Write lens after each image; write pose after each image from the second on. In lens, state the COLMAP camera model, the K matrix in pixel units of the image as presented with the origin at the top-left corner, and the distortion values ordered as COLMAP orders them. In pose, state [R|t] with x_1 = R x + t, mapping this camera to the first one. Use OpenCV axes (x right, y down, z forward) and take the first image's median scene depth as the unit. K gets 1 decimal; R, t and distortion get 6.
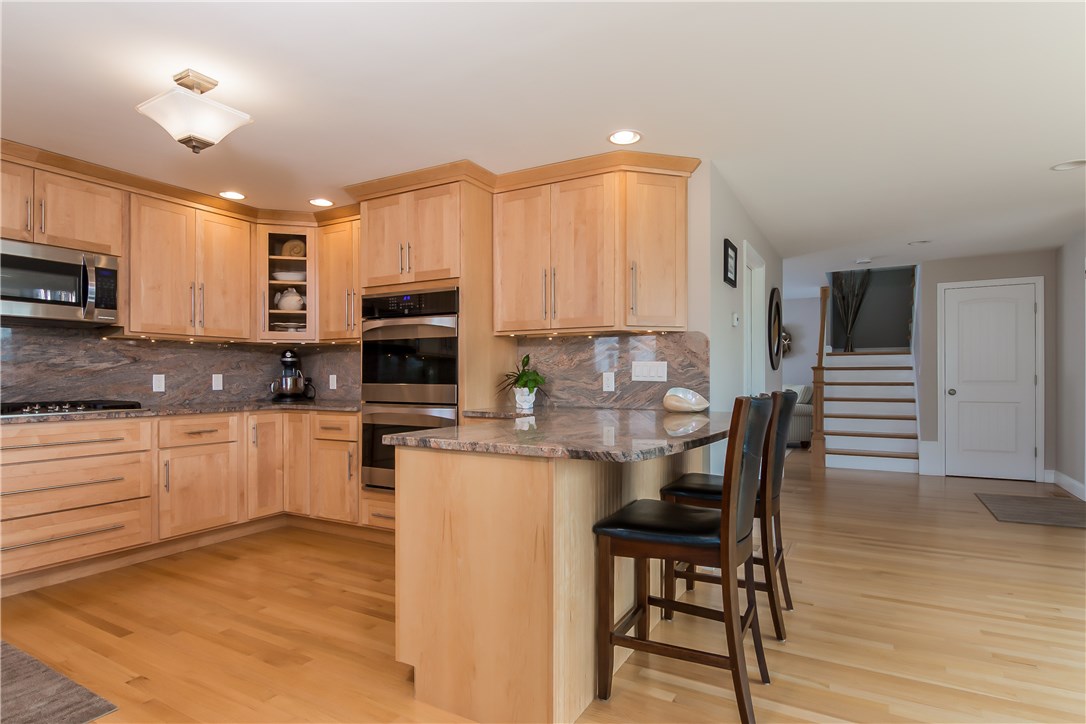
lens RADIAL K [[558.3, 0, 550.2], [0, 558.3, 378.3], [0, 0, 1]] dist [-0.000328, -0.009168]
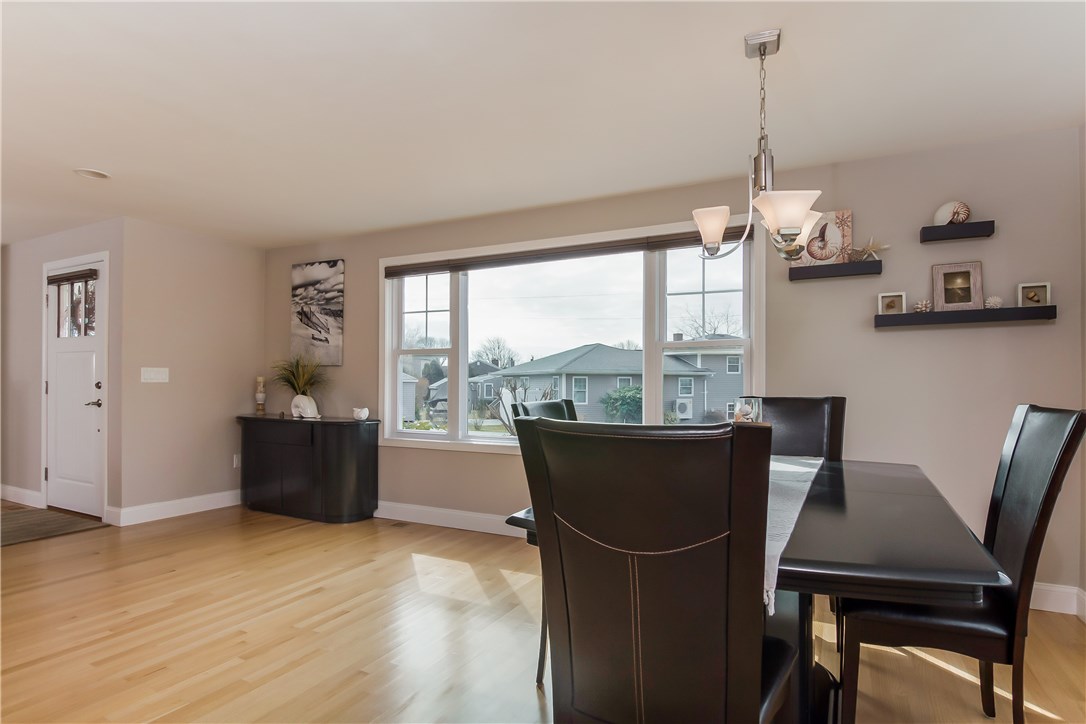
lens RADIAL K [[558.3, 0, 548.3], [0, 558.3, 382.6], [0, 0, 1]] dist [-0.000328, -0.009168]
pose [[-0.032503, 0.002249, 0.999469, -0.103573], [0.003744, 0.999991, -0.002128, 0.001177], [-0.999465, 0.003673, -0.032511, 0.202148]]
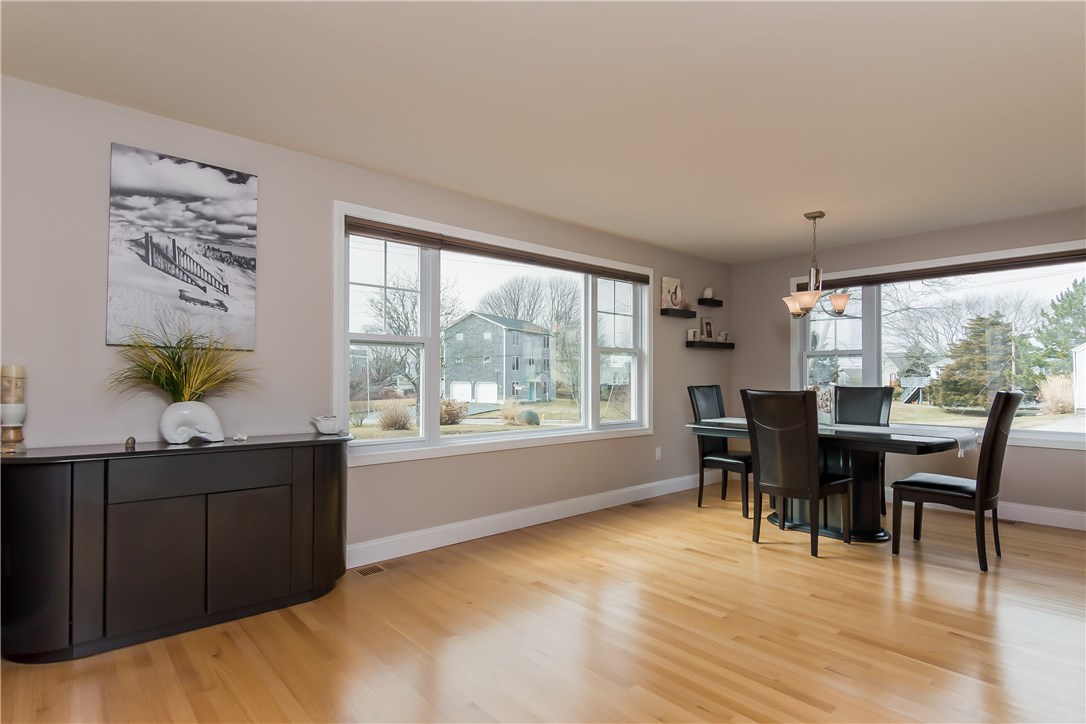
lens RADIAL K [[558.3, 0, 542.4], [0, 558.3, 367.3], [0, 0, 1]] dist [-0.000328, -0.009168]
pose [[-0.939016, -0.006537, 0.343811, 0.606441], [-0.007635, 0.999969, -0.001839, -0.022497], [-0.343788, -0.004351, -0.939037, 1.325371]]
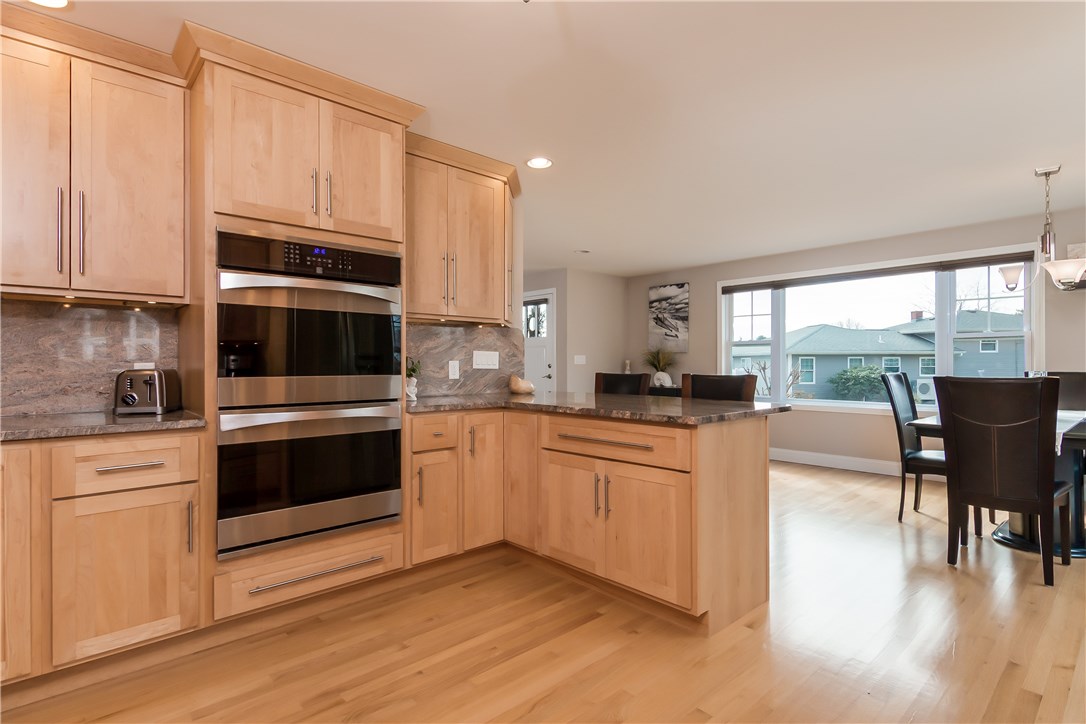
lens RADIAL K [[530.9, 0, 543.3], [0, 530.9, 362.9], [0, 0, 1]] dist [0.001095, 0.000302]
pose [[0.331809, 0.002728, 0.943343, -0.785229], [0.007666, 0.999955, -0.005588, 0.000150], [-0.943316, 0.009086, 0.331773, 0.523607]]
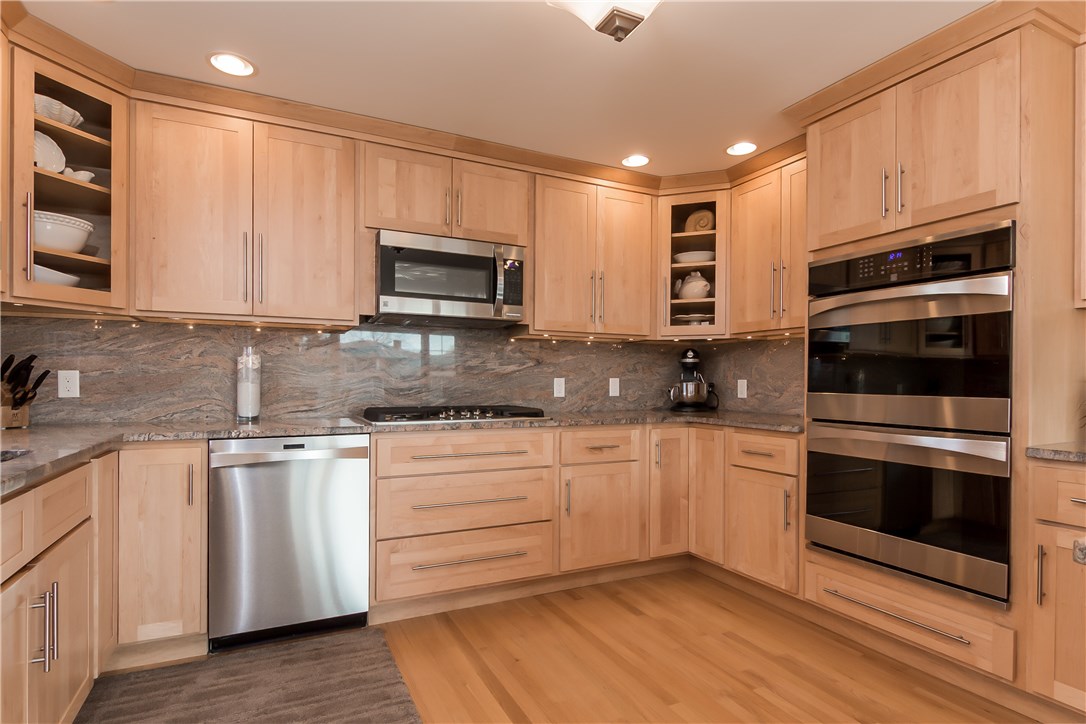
lens RADIAL K [[558.3, 0, 551.0], [0, 558.3, 383.7], [0, 0, 1]] dist [-0.000328, -0.009168]
pose [[0.818116, 0.009292, -0.574978, -0.212788], [-0.009363, 0.999952, 0.002837, -0.000248], [0.574977, 0.003063, 0.818164, 0.276626]]
